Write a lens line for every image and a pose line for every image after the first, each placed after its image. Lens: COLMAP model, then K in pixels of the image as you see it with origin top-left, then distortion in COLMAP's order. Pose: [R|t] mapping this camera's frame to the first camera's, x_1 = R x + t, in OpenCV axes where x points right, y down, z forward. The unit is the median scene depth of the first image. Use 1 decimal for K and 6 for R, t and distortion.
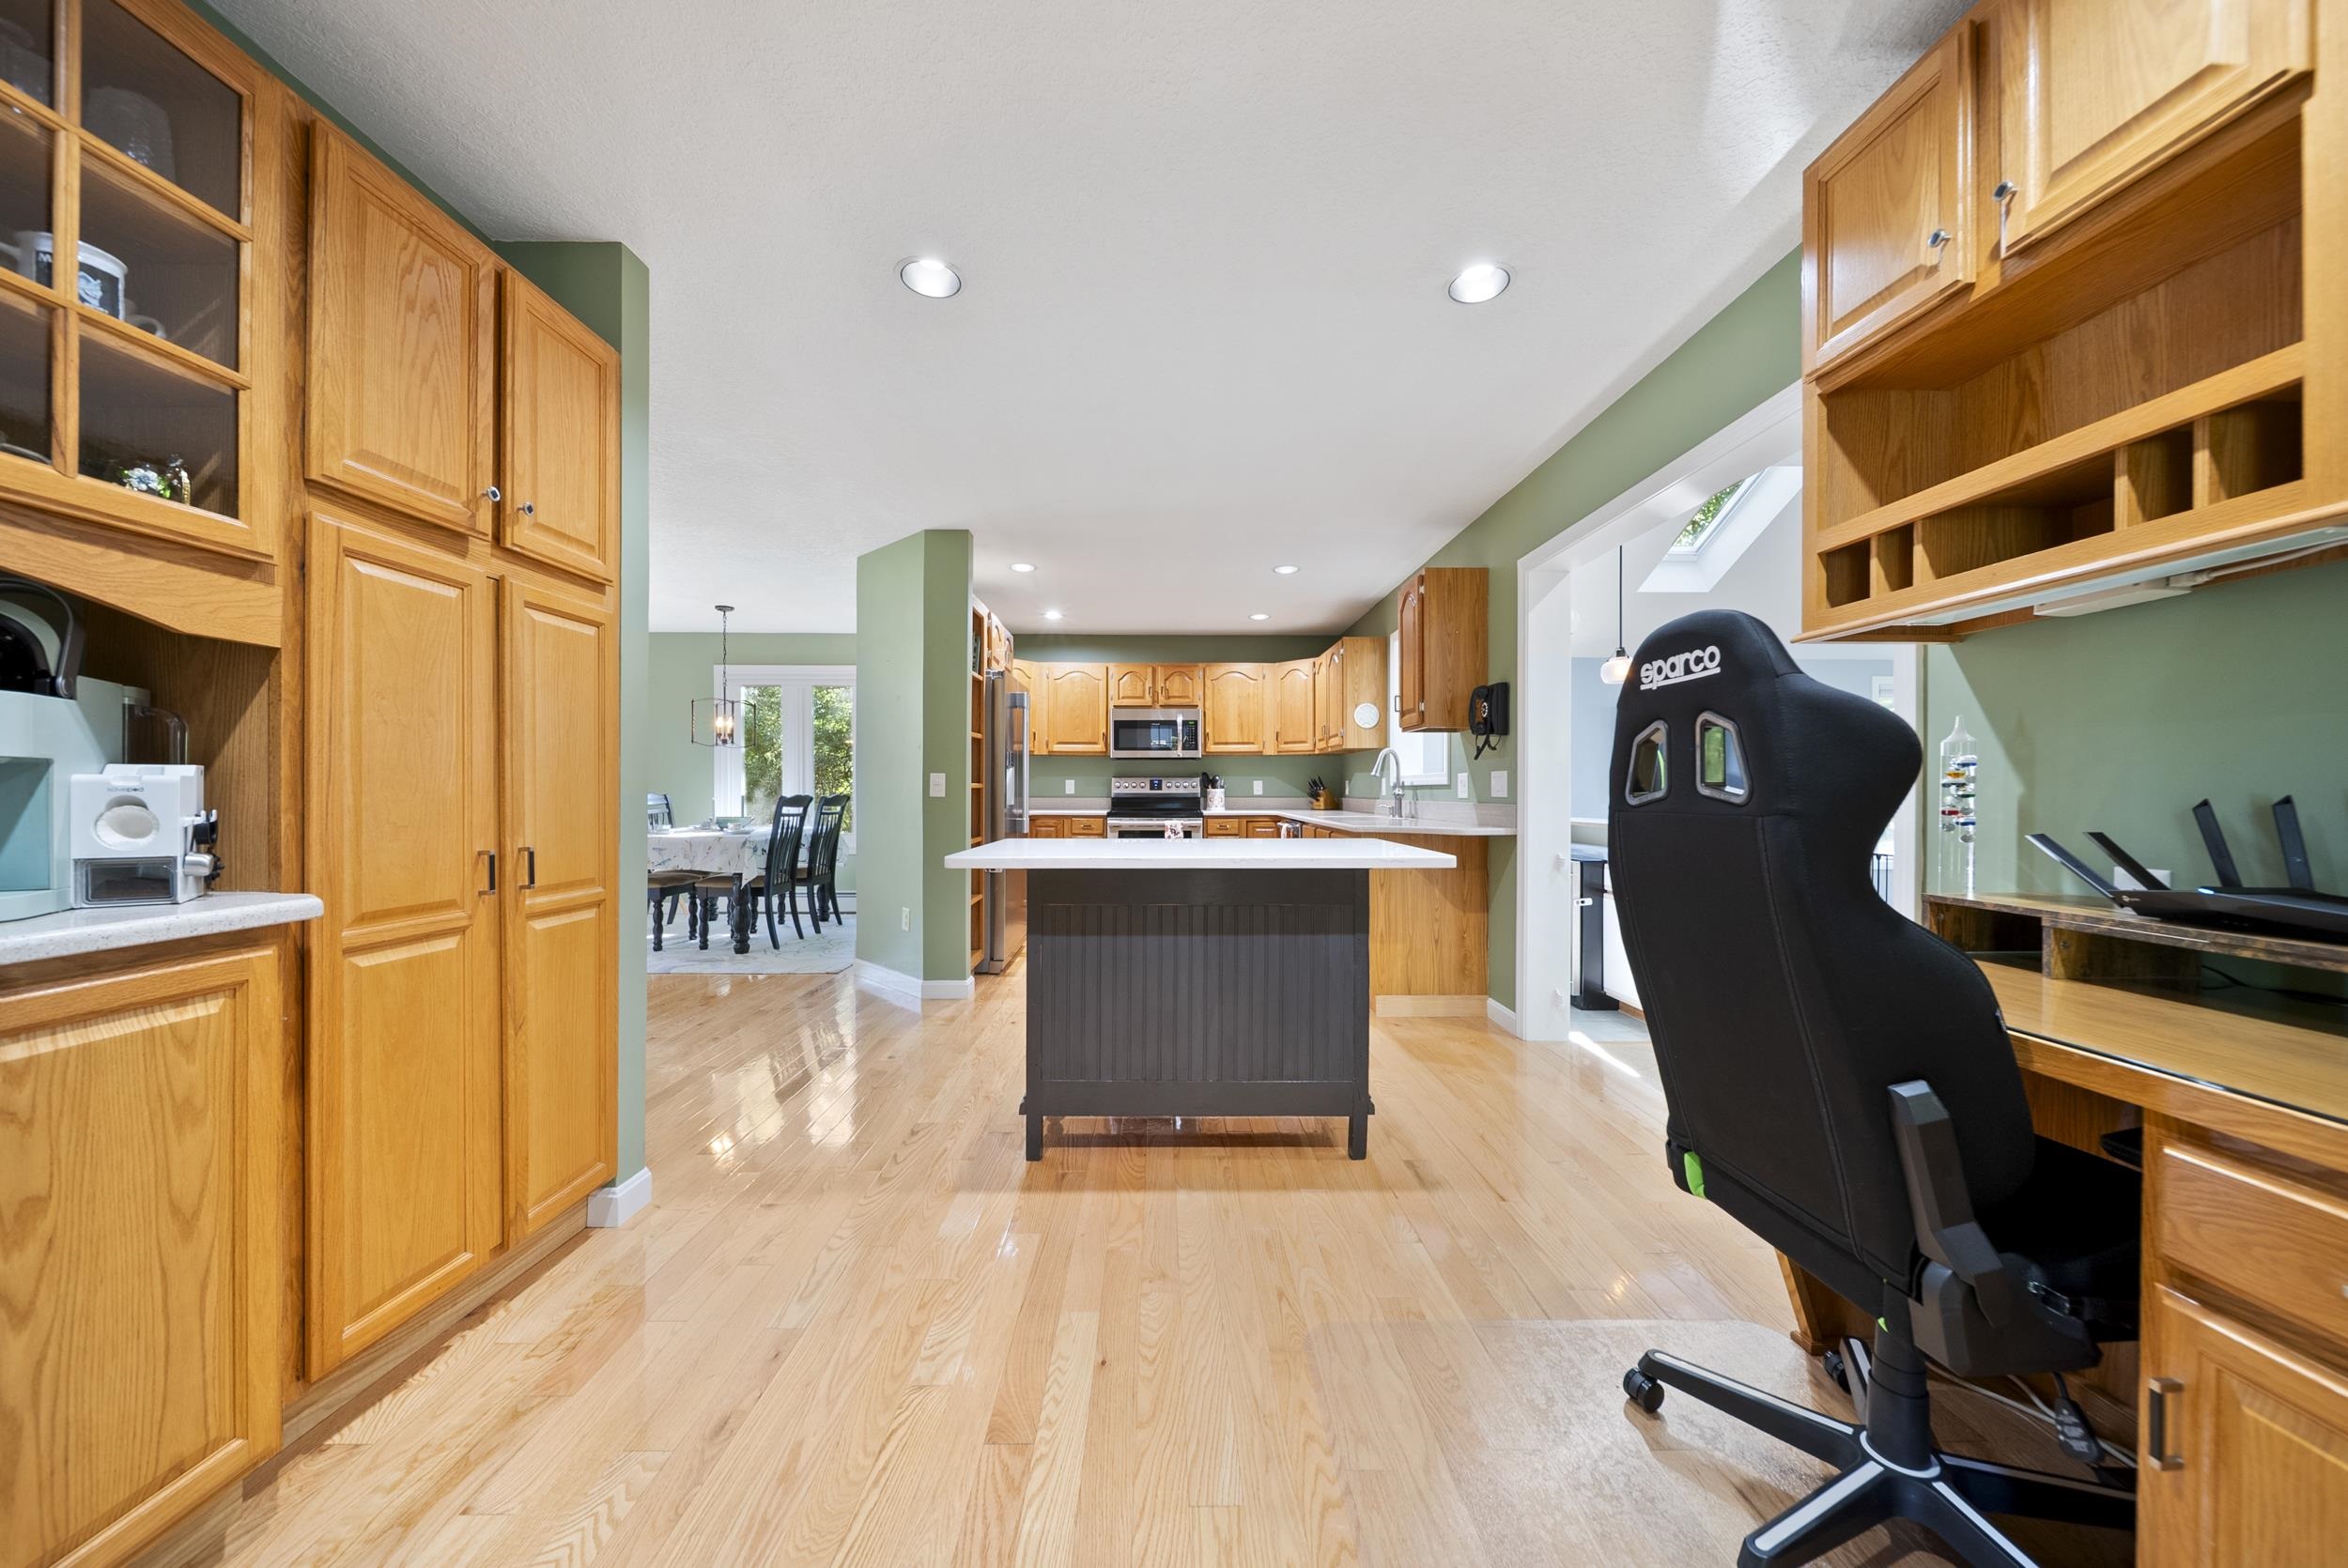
lens RADIAL K [[833.7, 0, 1174.9], [0, 833.7, 797.1], [0, 0, 1]] dist [0.000101, -0.001647]
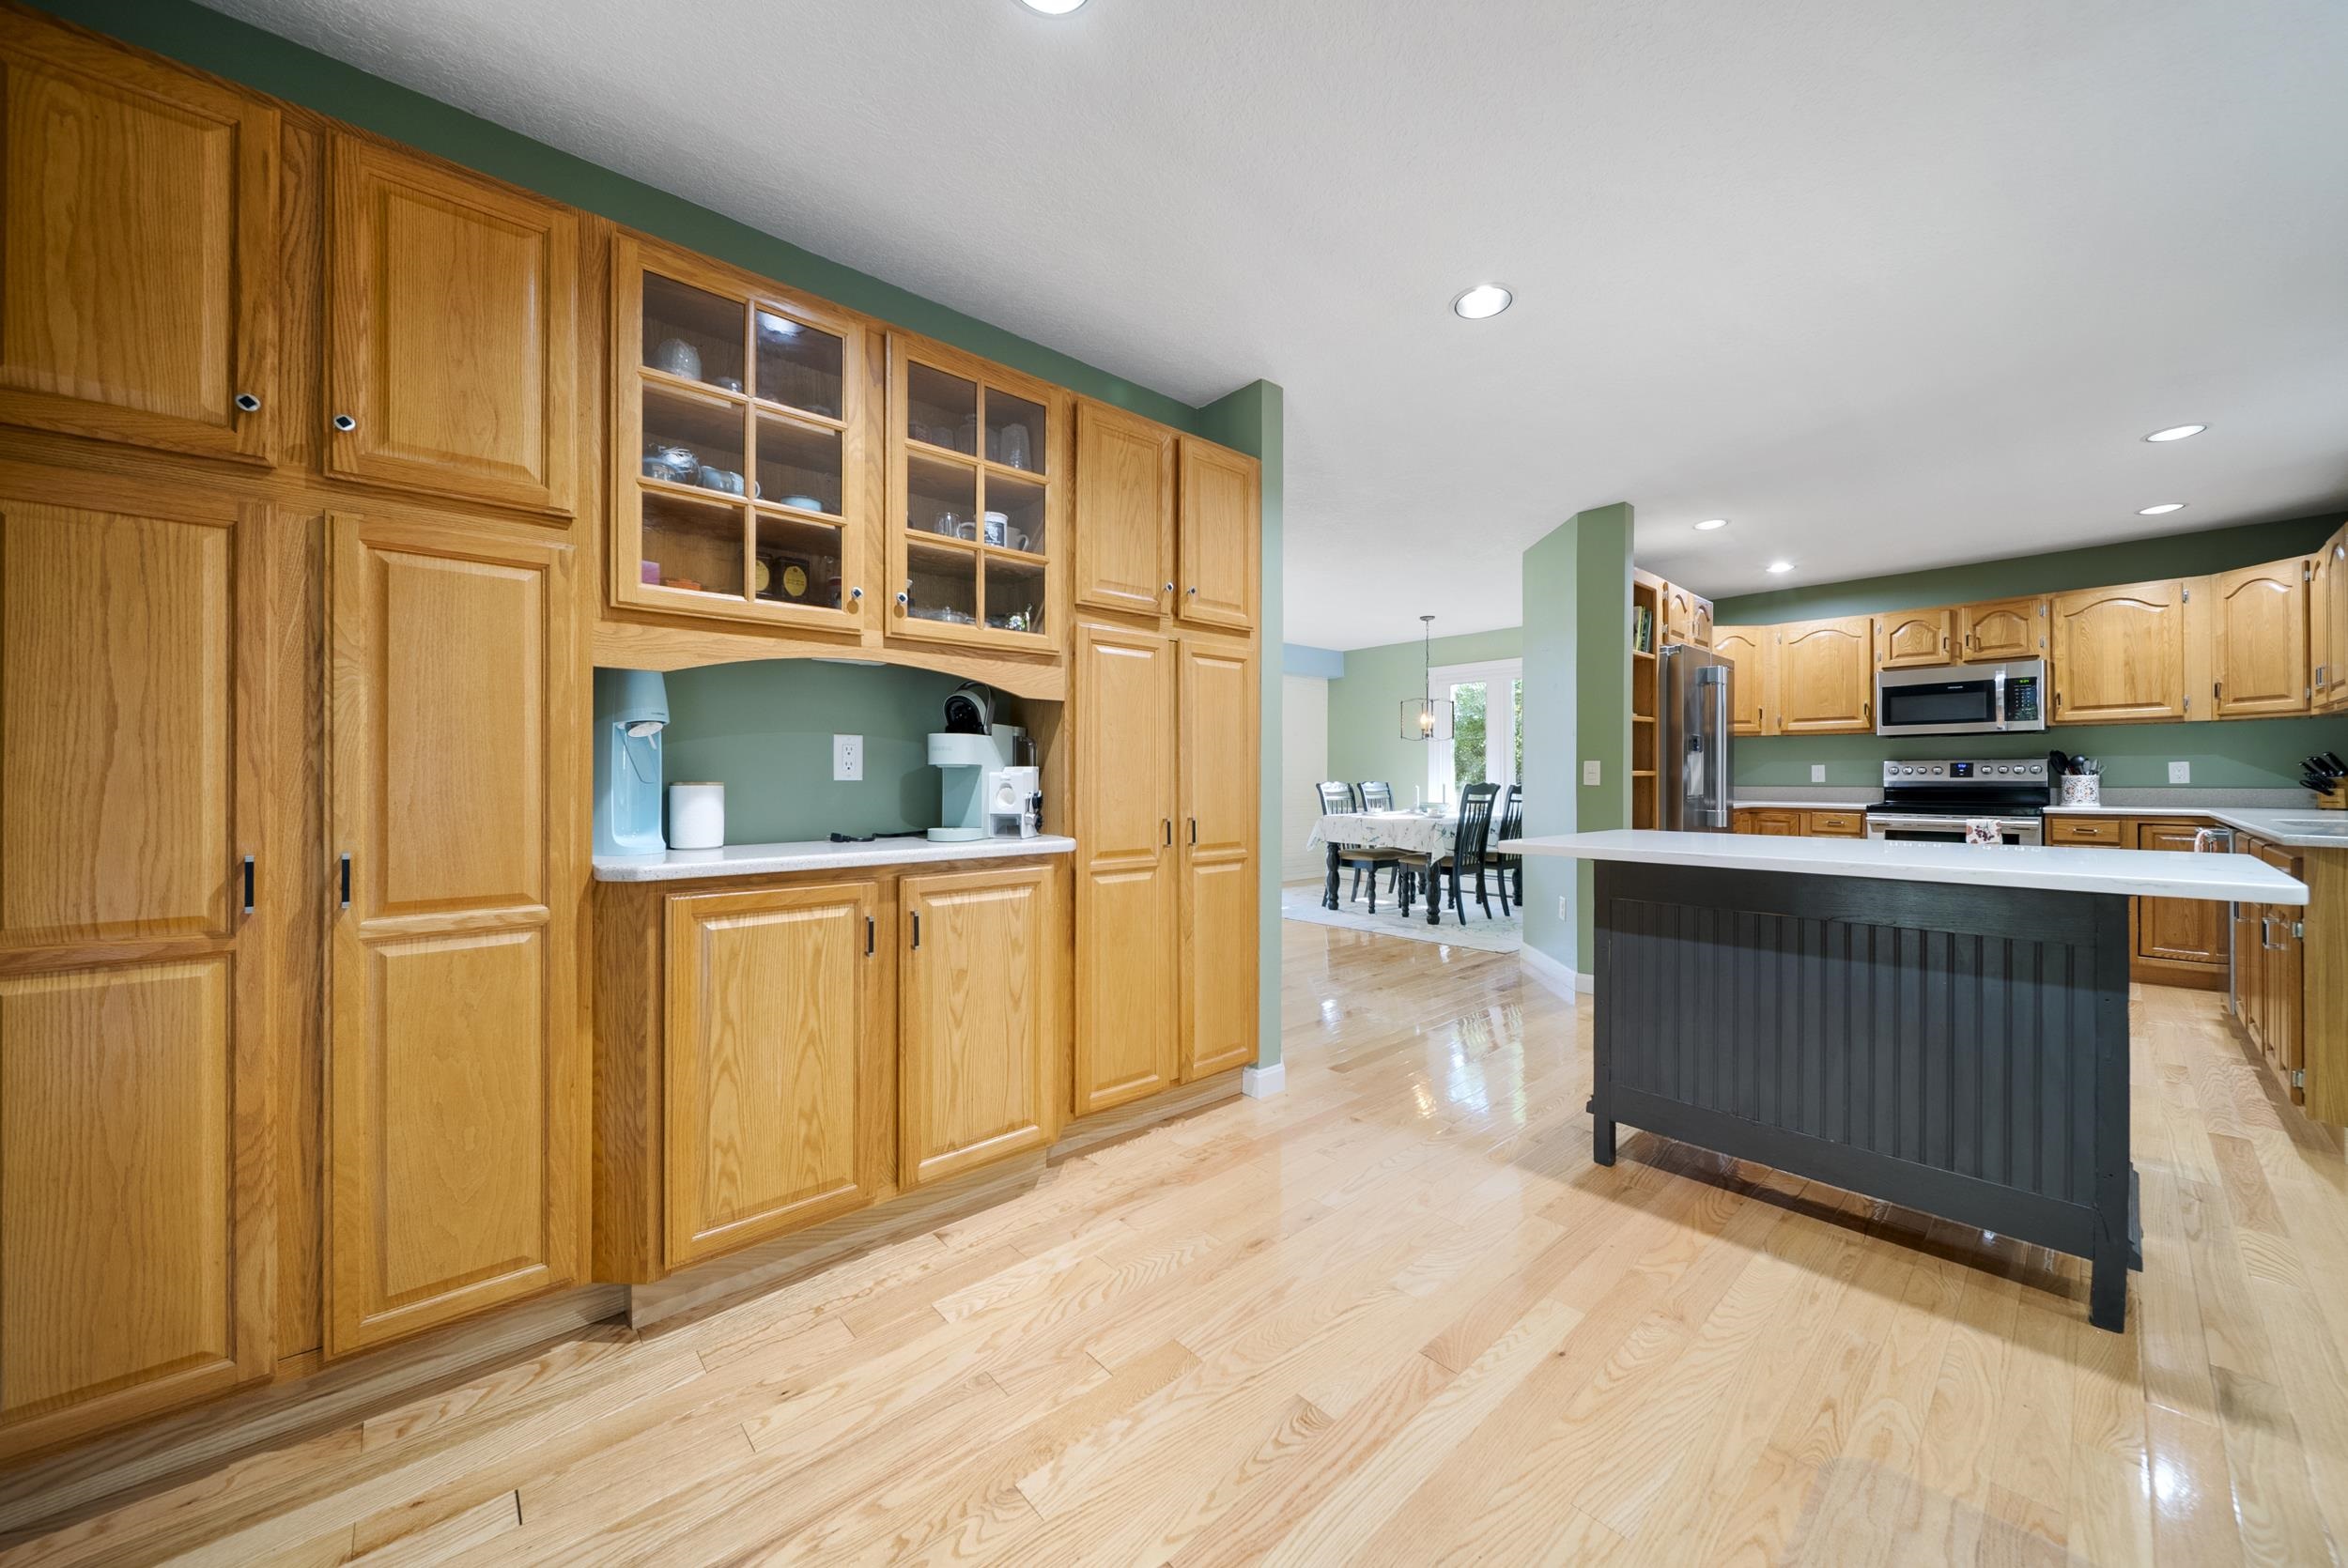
lens RADIAL K [[832.8, 0, 1175.4], [0, 832.8, 783.8], [0, 0, 1]] dist [0.000214, -0.002269]
pose [[0.653575, 0.000784, -0.756862, 0.249268], [-0.002759, 0.999995, -0.001348, 0.001131], [0.756857, 0.002969, 0.653574, 0.001839]]
